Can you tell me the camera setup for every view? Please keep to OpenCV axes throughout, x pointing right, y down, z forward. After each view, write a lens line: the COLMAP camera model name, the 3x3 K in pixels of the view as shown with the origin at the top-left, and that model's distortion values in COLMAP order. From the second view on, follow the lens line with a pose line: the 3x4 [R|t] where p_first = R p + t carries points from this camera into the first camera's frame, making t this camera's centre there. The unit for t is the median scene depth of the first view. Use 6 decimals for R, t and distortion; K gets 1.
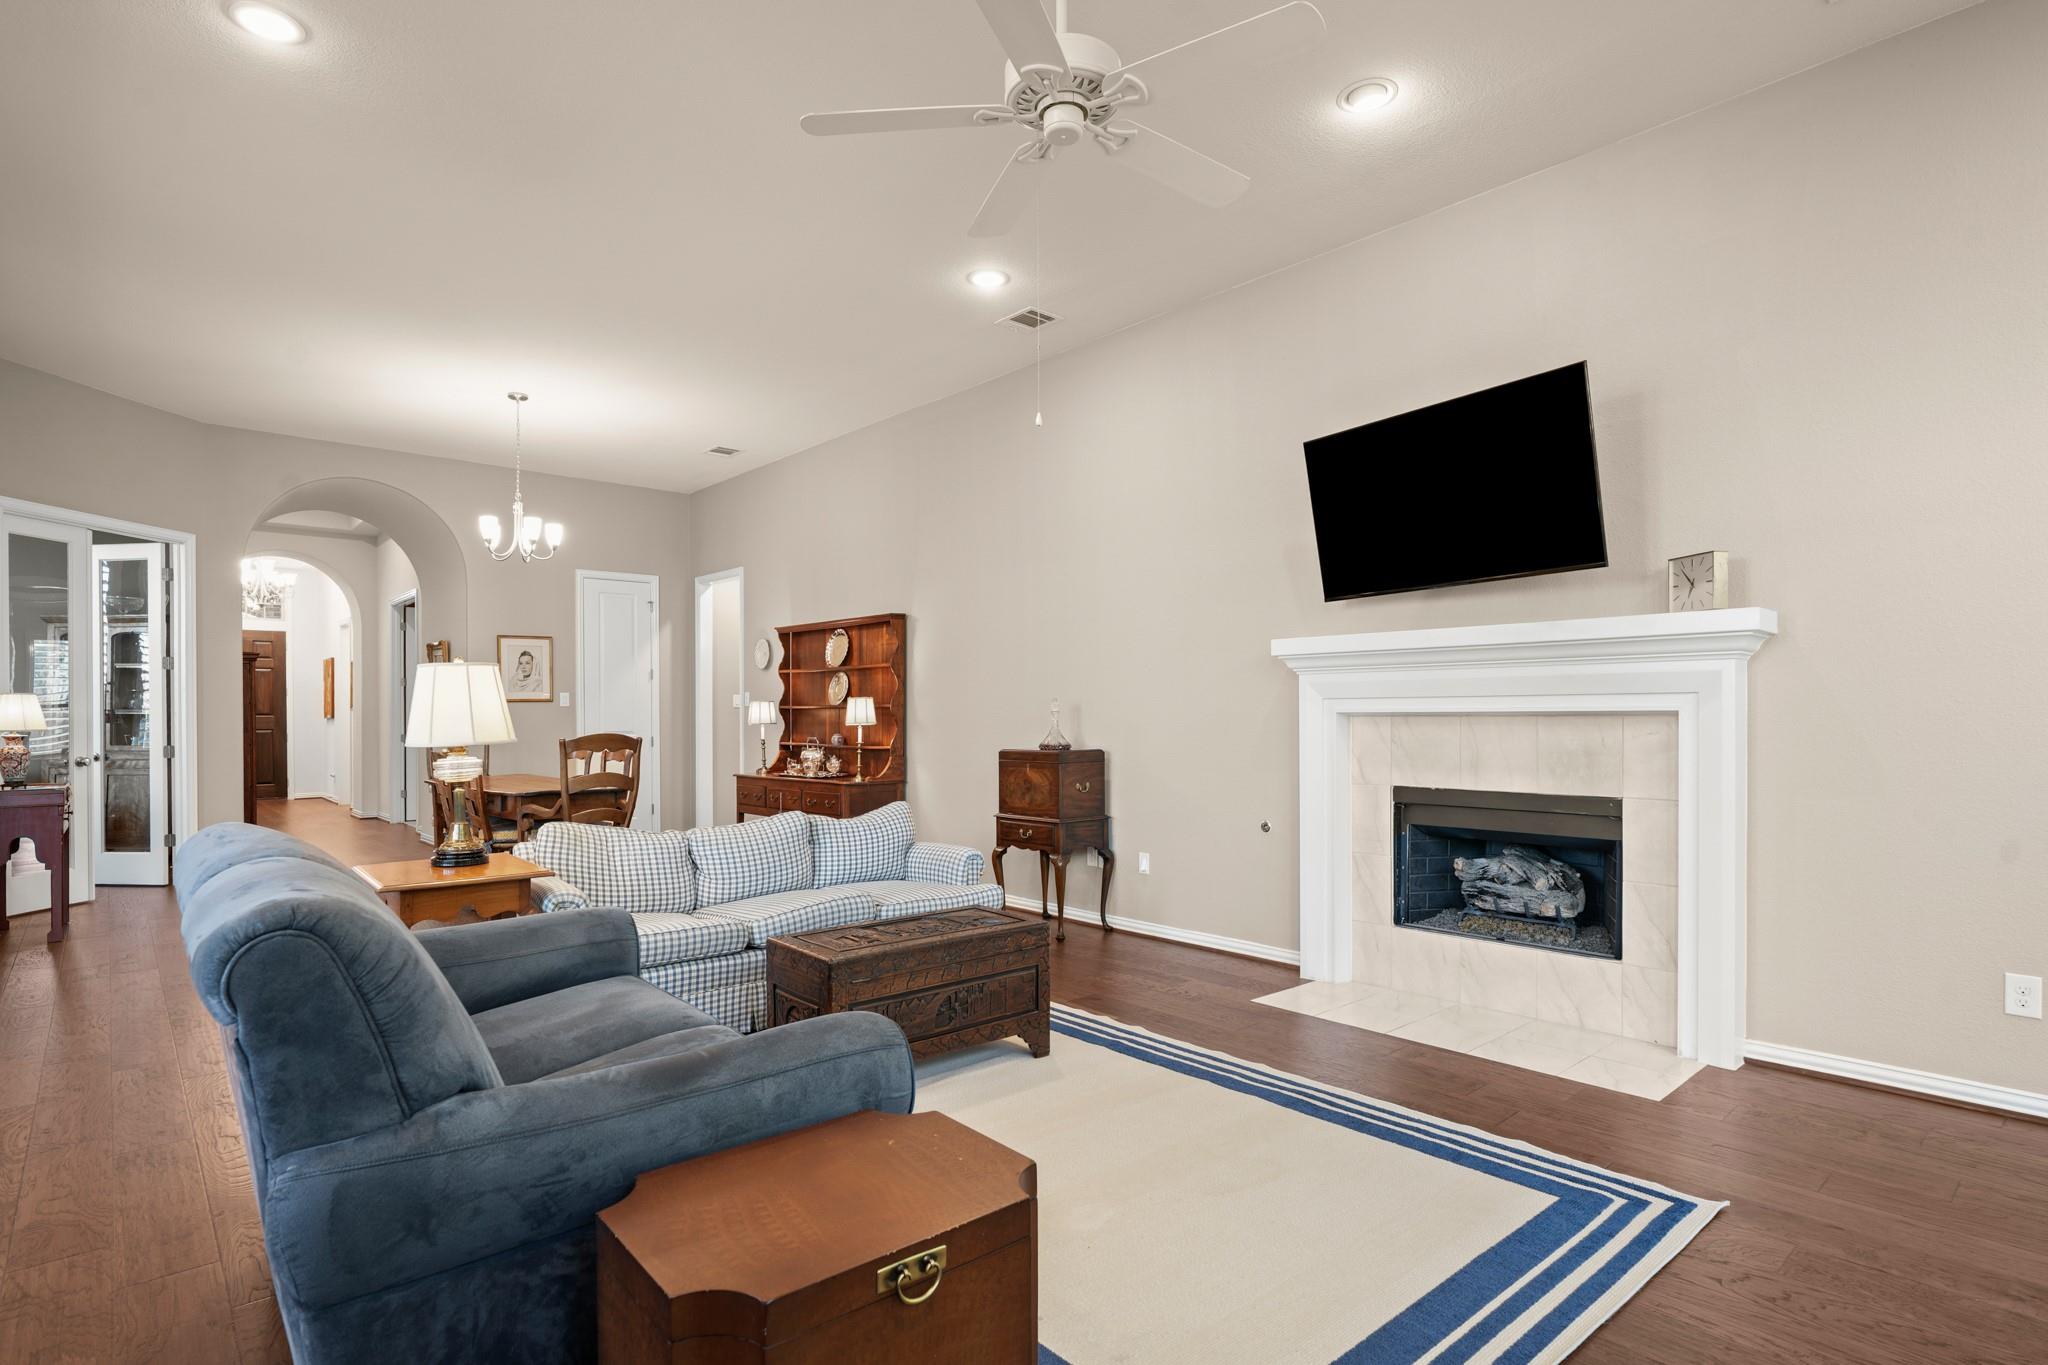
lens RADIAL K [[1036.4, 0, 1023.2], [0, 1036.4, 715.4], [0, 0, 1]] dist [-0.004867, -0.000405]
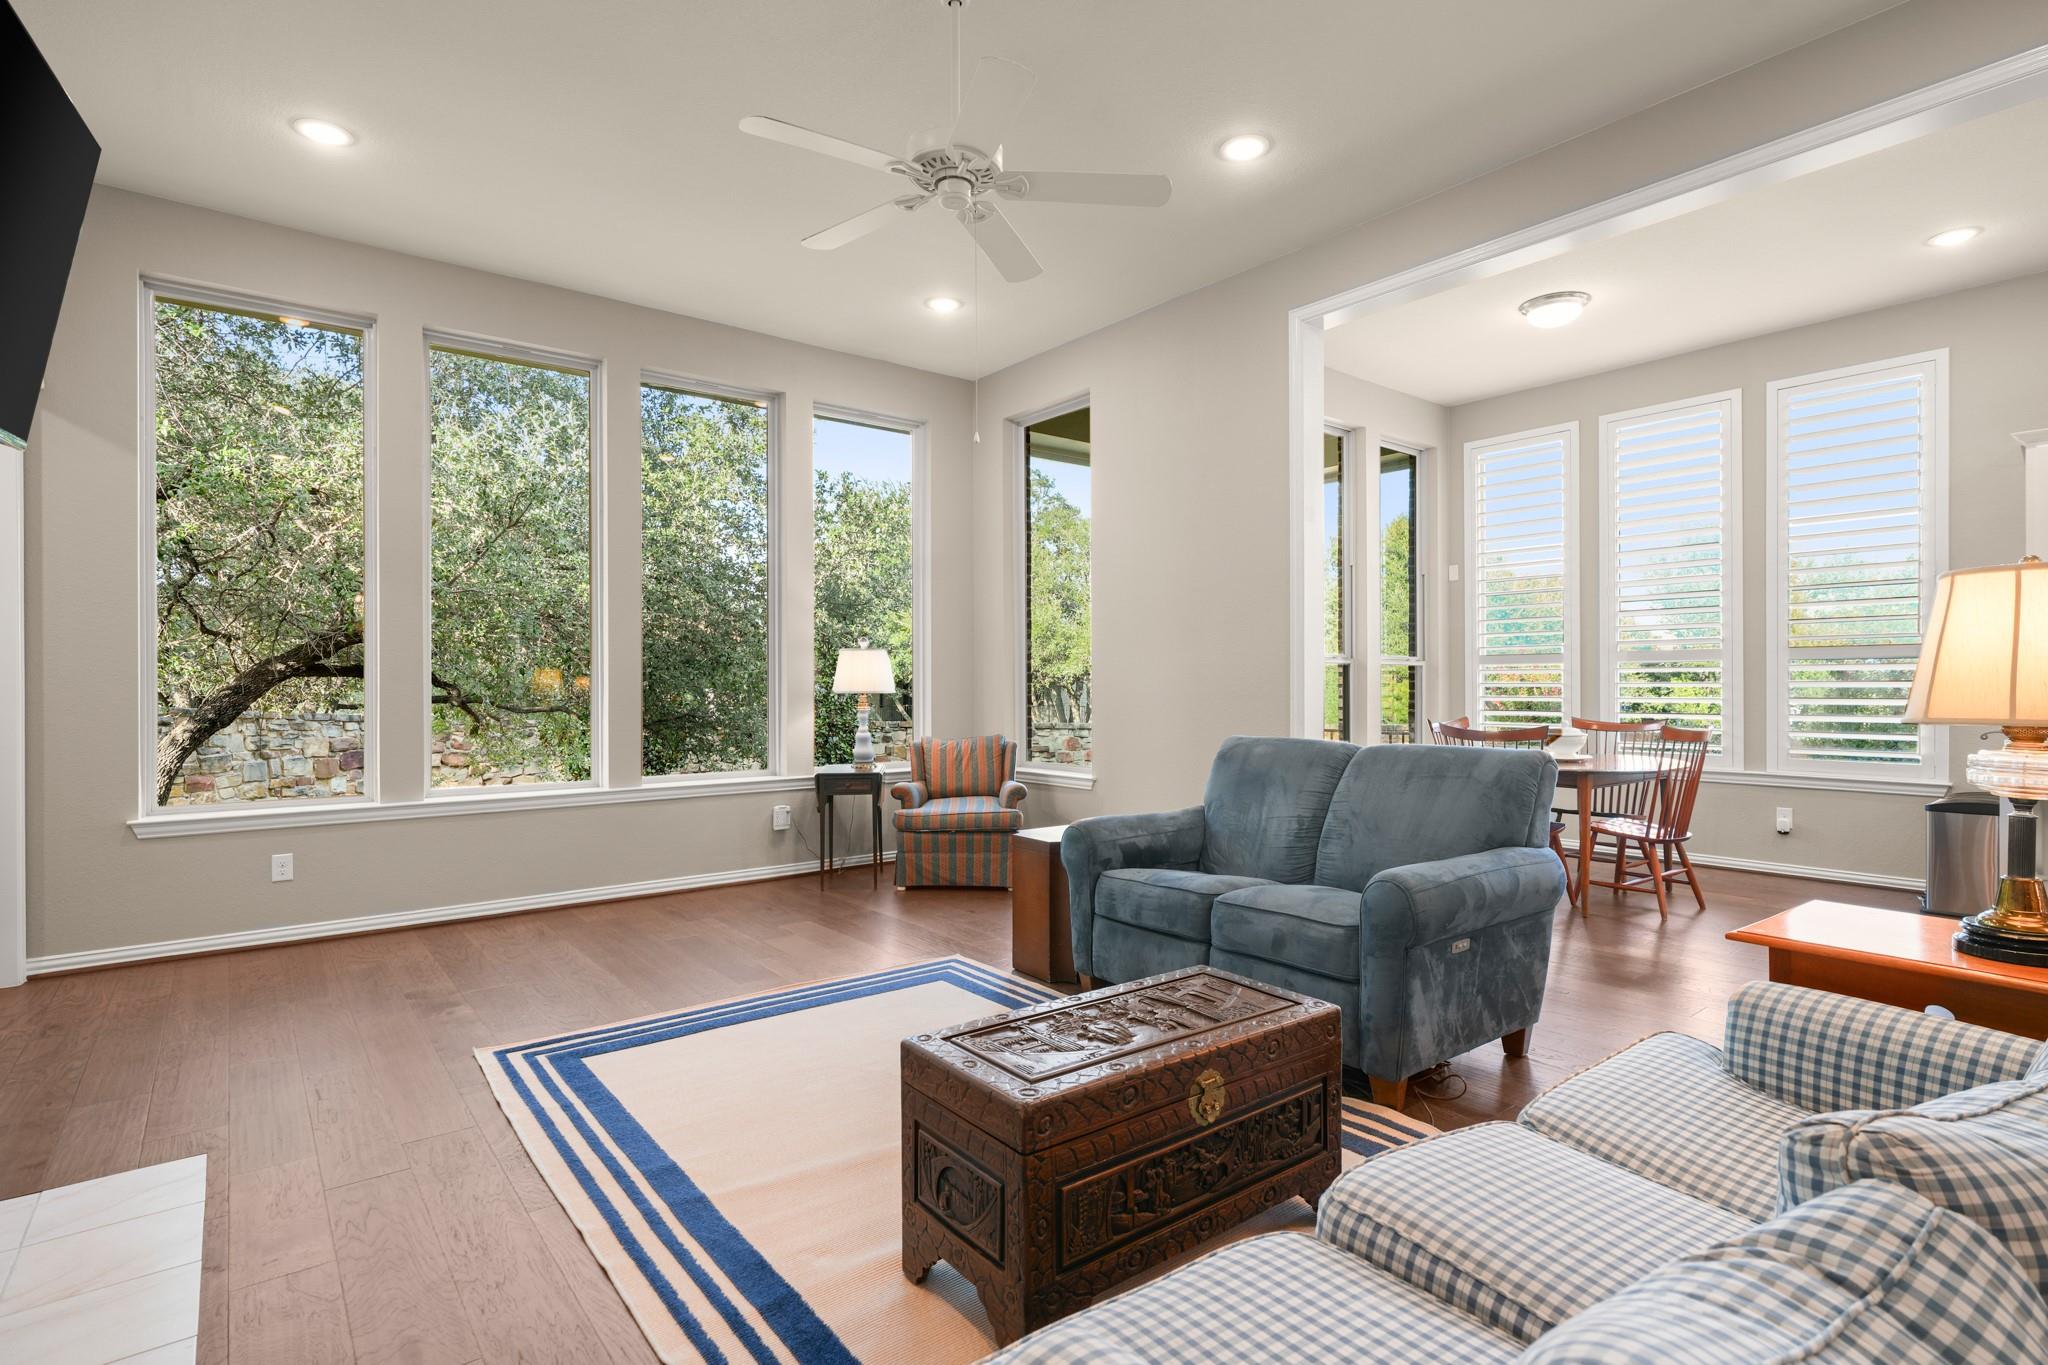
lens RADIAL K [[996.6, 0, 1024.0], [0, 996.6, 682.5], [0, 0, 1]] dist [-0.000760, 0.000327]
pose [[-0.998284, 0.010521, 0.057606, -0.063116], [0.010485, 0.999945, -0.000917, 0.003158], [-0.057613, -0.000312, -0.998339, 1.274712]]
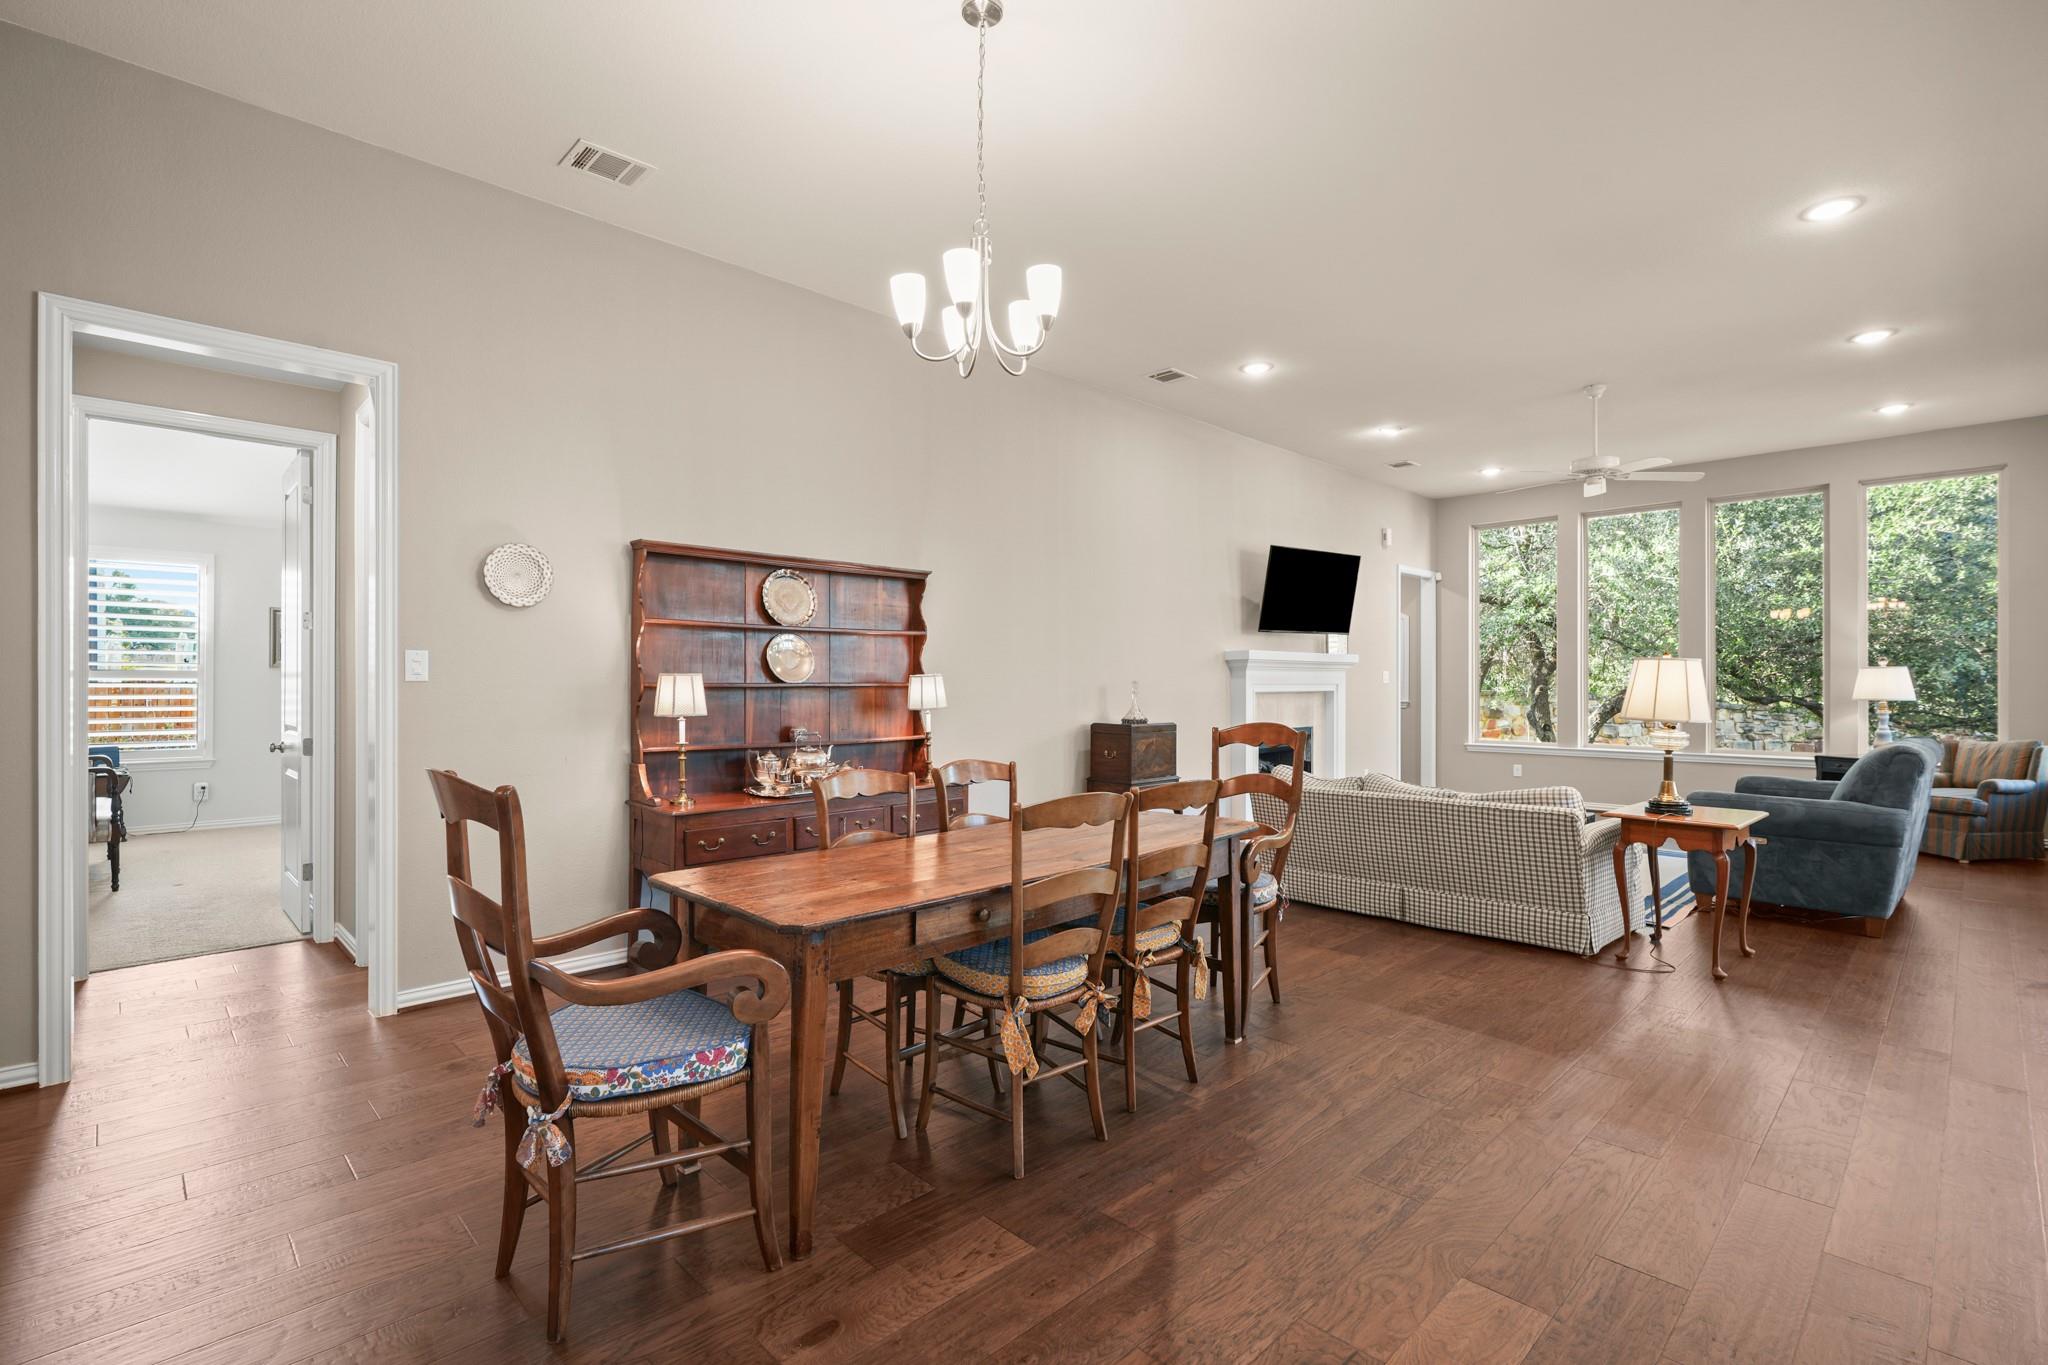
lens RADIAL K [[935.4, 0, 1031.8], [0, 935.4, 685.4], [0, 0, 1]] dist [-0.001991, -0.001043]
pose [[-0.051462, 0.003918, 0.998667, -1.396400], [0.002615, 0.999989, -0.003788, -0.009648], [-0.998672, 0.002417, -0.051472, 1.548712]]
